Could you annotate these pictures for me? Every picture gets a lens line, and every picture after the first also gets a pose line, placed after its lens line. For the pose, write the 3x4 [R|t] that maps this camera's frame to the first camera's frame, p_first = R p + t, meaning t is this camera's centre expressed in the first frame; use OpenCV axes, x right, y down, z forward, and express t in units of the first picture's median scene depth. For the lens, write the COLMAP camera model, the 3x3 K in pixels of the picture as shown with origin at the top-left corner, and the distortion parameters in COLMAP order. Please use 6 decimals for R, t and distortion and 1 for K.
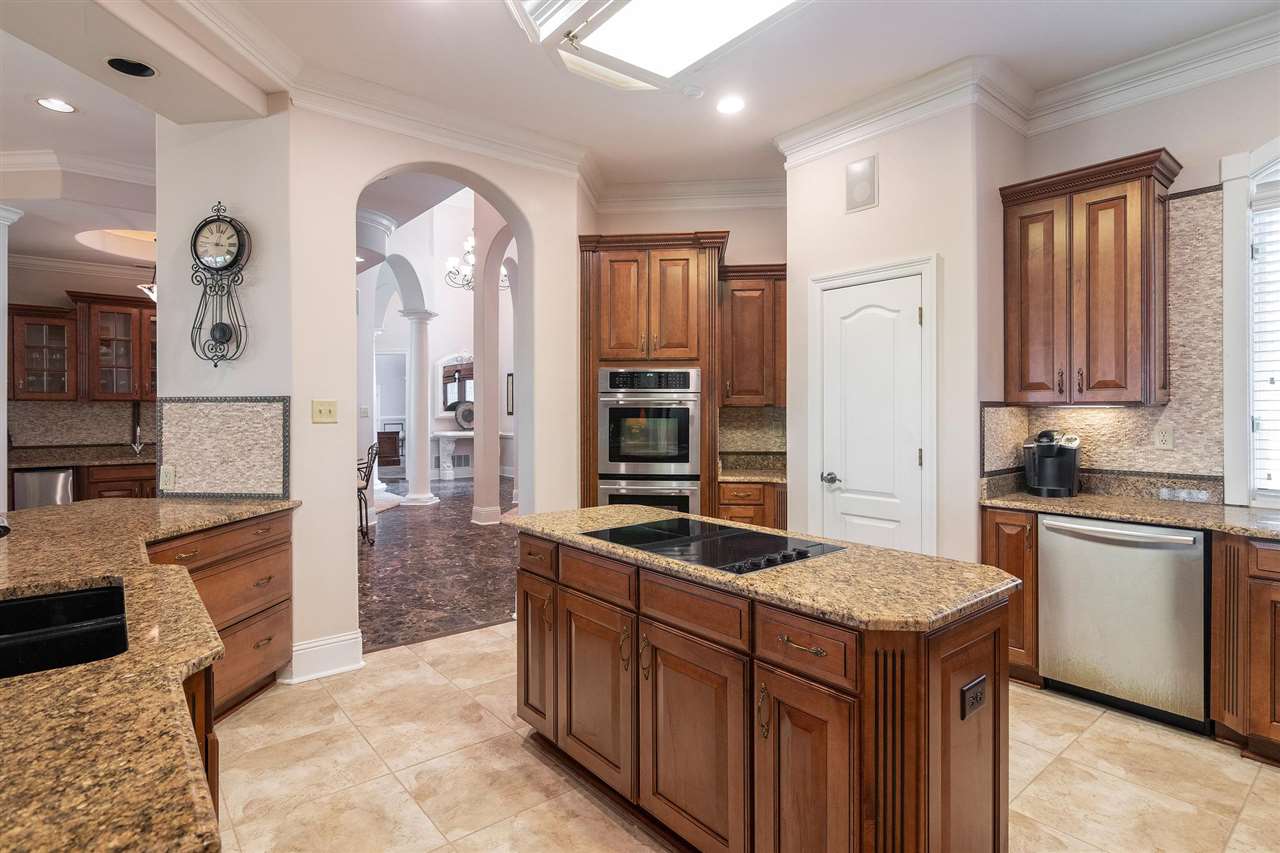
lens RADIAL K [[655.1, 0, 639.7], [0, 655.1, 415.2], [0, 0, 1]] dist [0.003193, -0.000563]
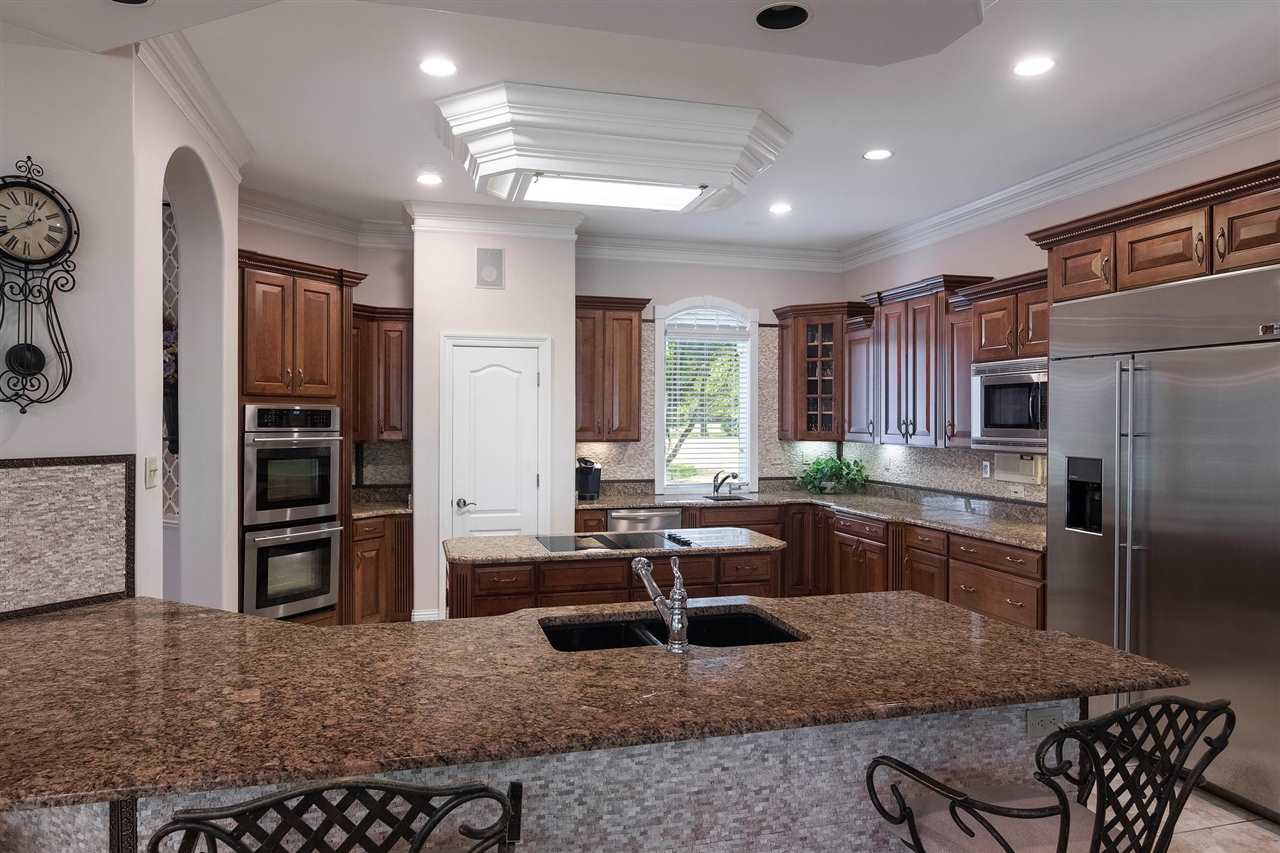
lens RADIAL K [[818.6, 0, 638.6], [0, 818.6, 422.9], [0, 0, 1]] dist [0.007111, 0.001857]
pose [[0.394177, -0.002932, 0.919030, -0.991283], [0.003500, 0.999992, 0.001689, -0.054397], [-0.919028, 0.002551, 0.394184, 0.112464]]
